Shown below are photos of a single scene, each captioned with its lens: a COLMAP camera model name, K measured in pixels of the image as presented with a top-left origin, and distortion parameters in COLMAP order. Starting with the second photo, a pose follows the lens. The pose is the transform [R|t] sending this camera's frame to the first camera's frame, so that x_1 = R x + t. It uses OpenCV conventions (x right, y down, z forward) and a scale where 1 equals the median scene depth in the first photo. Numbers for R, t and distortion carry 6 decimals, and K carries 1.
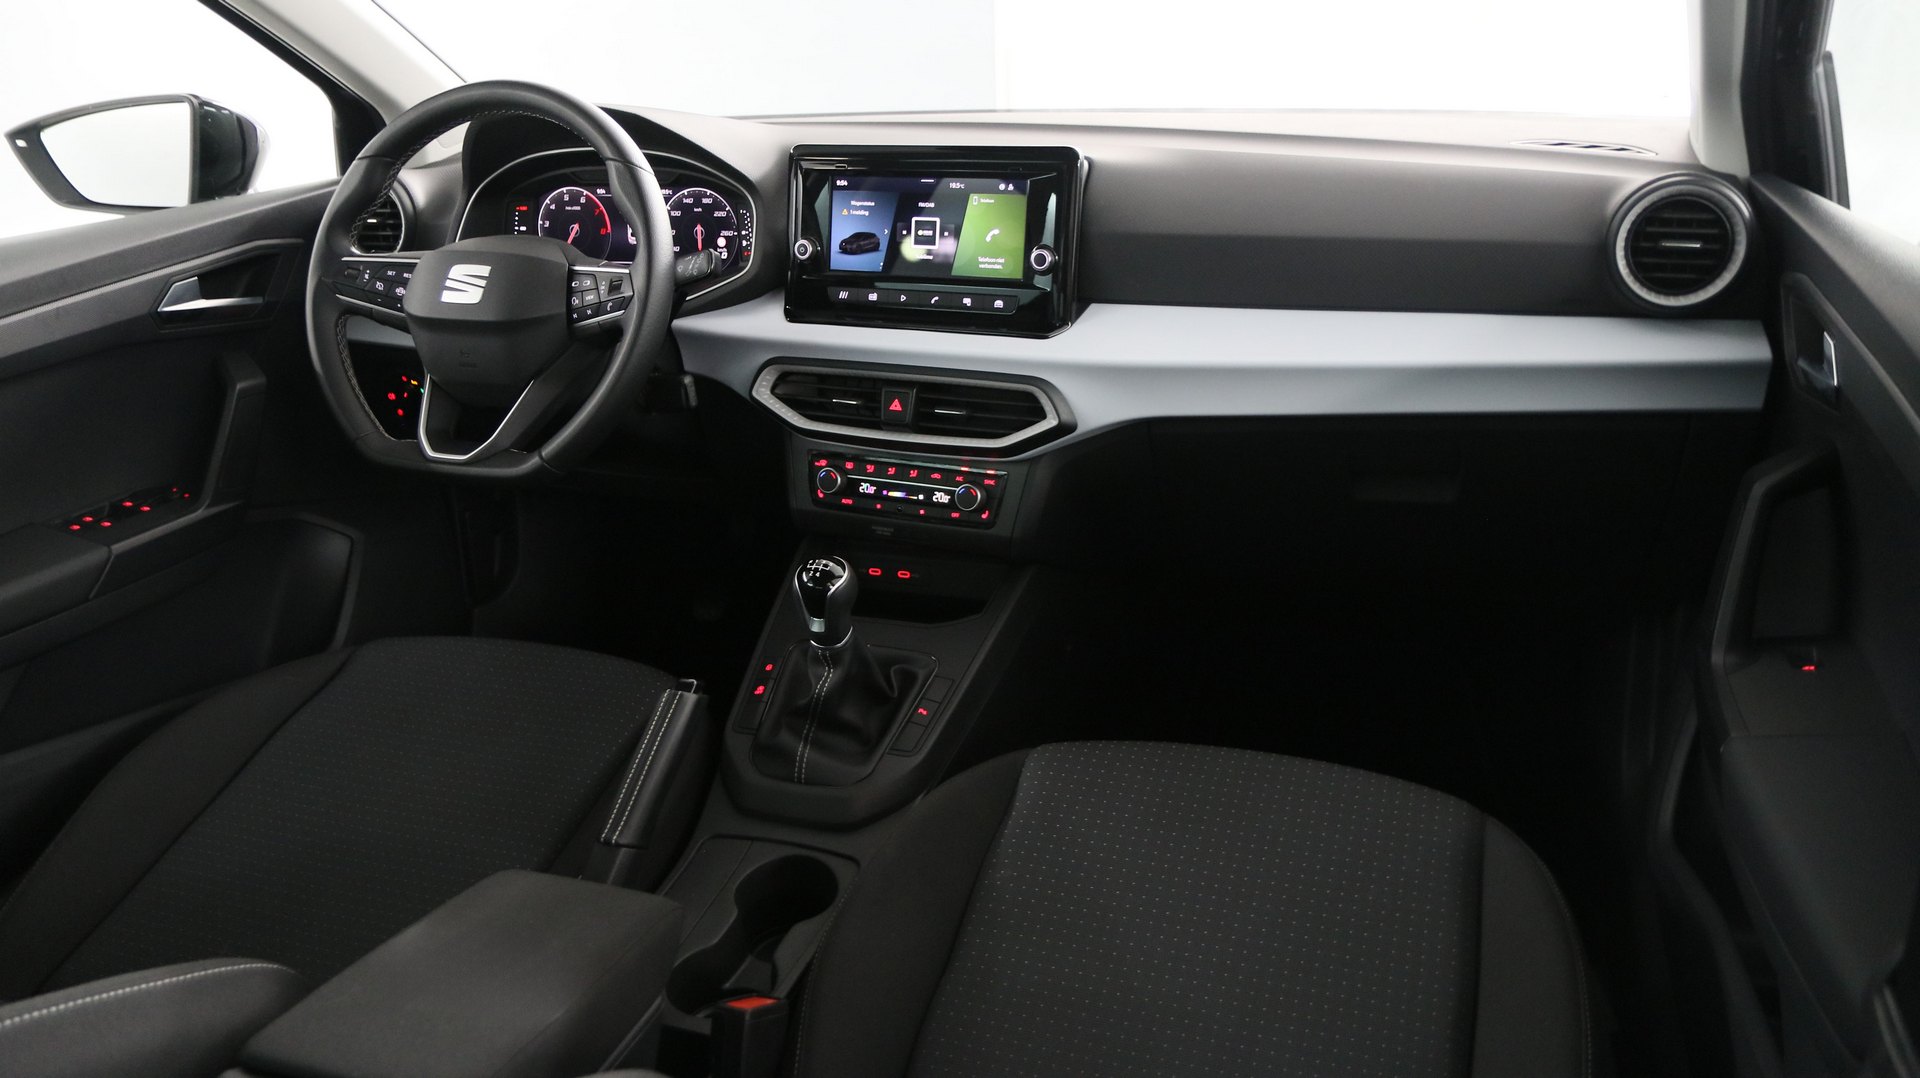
lens RADIAL K [[1465.4, 0, 949.6], [0, 1465.4, 540.4], [0, 0, 1]] dist [-0.020665, 0.017501]
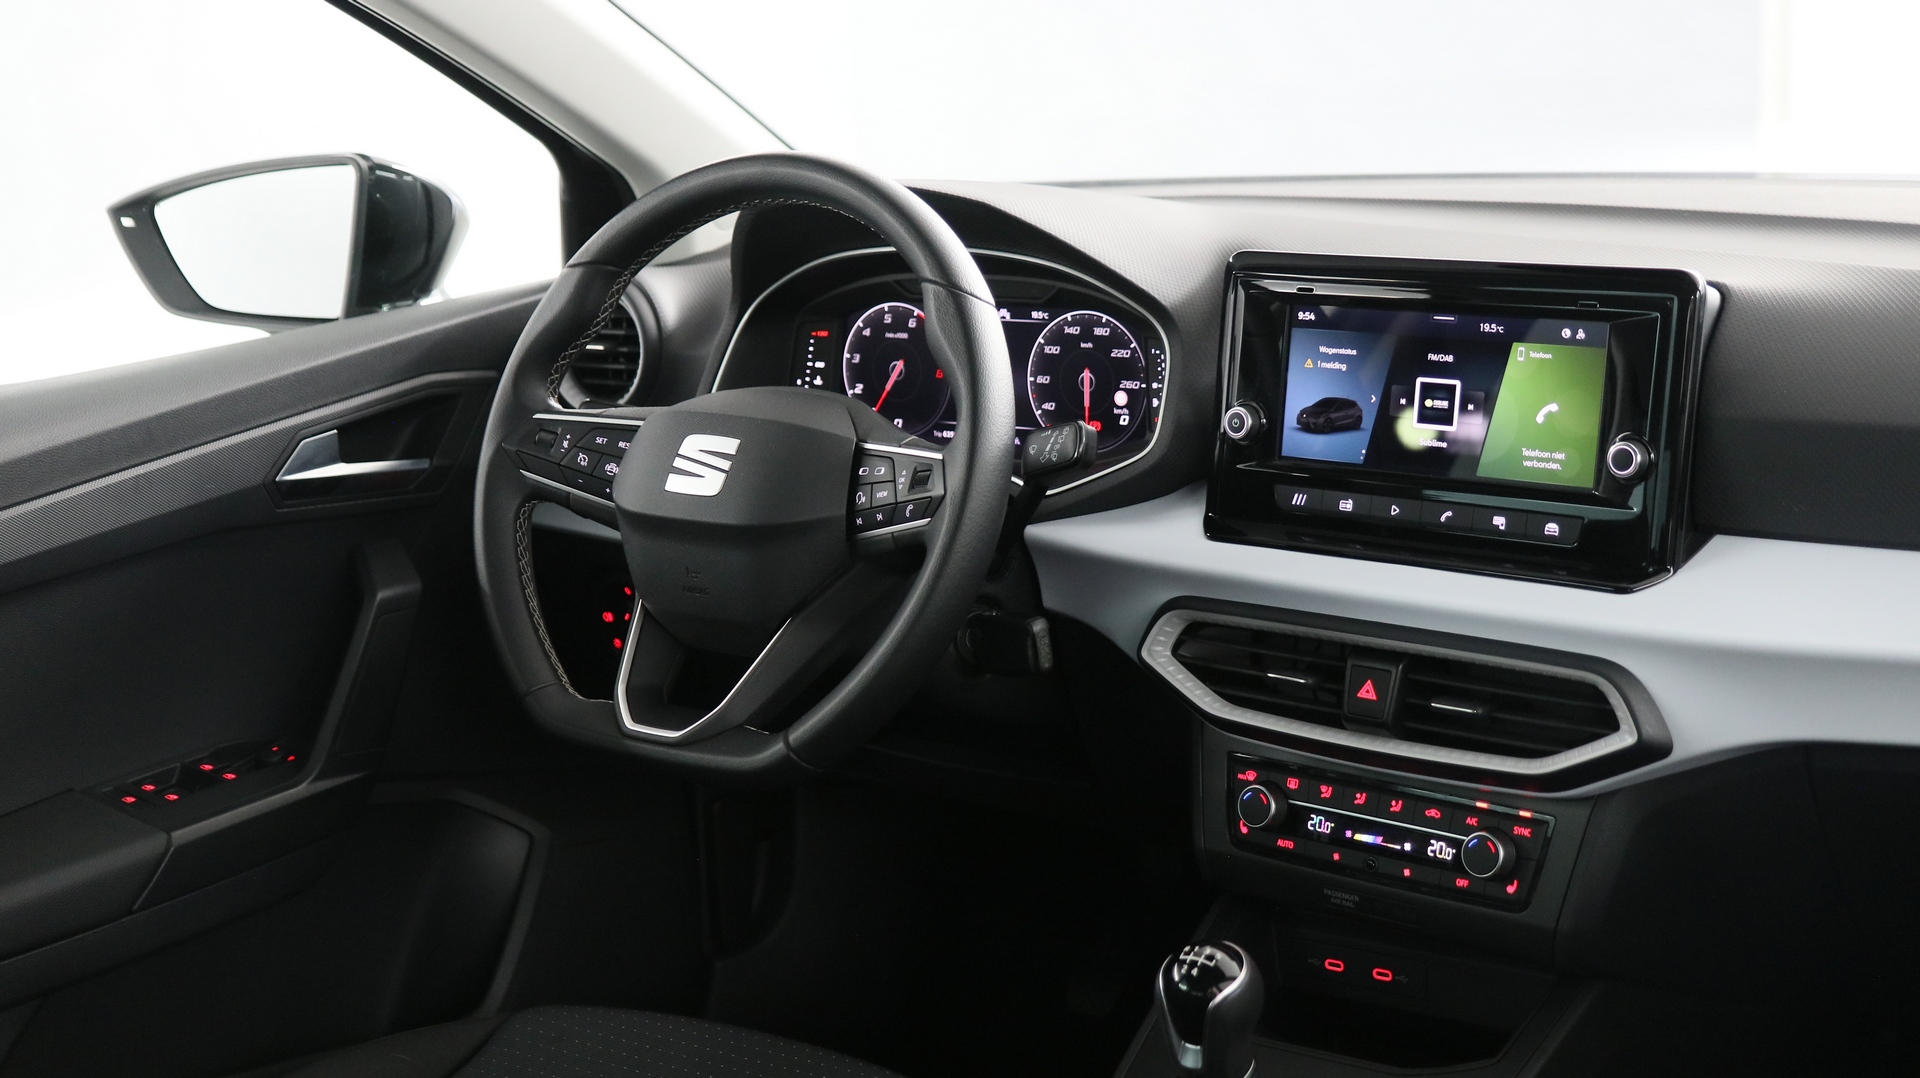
lens RADIAL K [[2651.1, 0, 955.5], [0, 2651.1, 559.6], [0, 0, 1]] dist [0.022579, 0.000000]
pose [[0.961386, 0.044517, -0.271580, 0.091145], [-0.073117, 0.992681, -0.096115, -0.028765], [0.265313, 0.112260, 0.957605, -0.079457]]
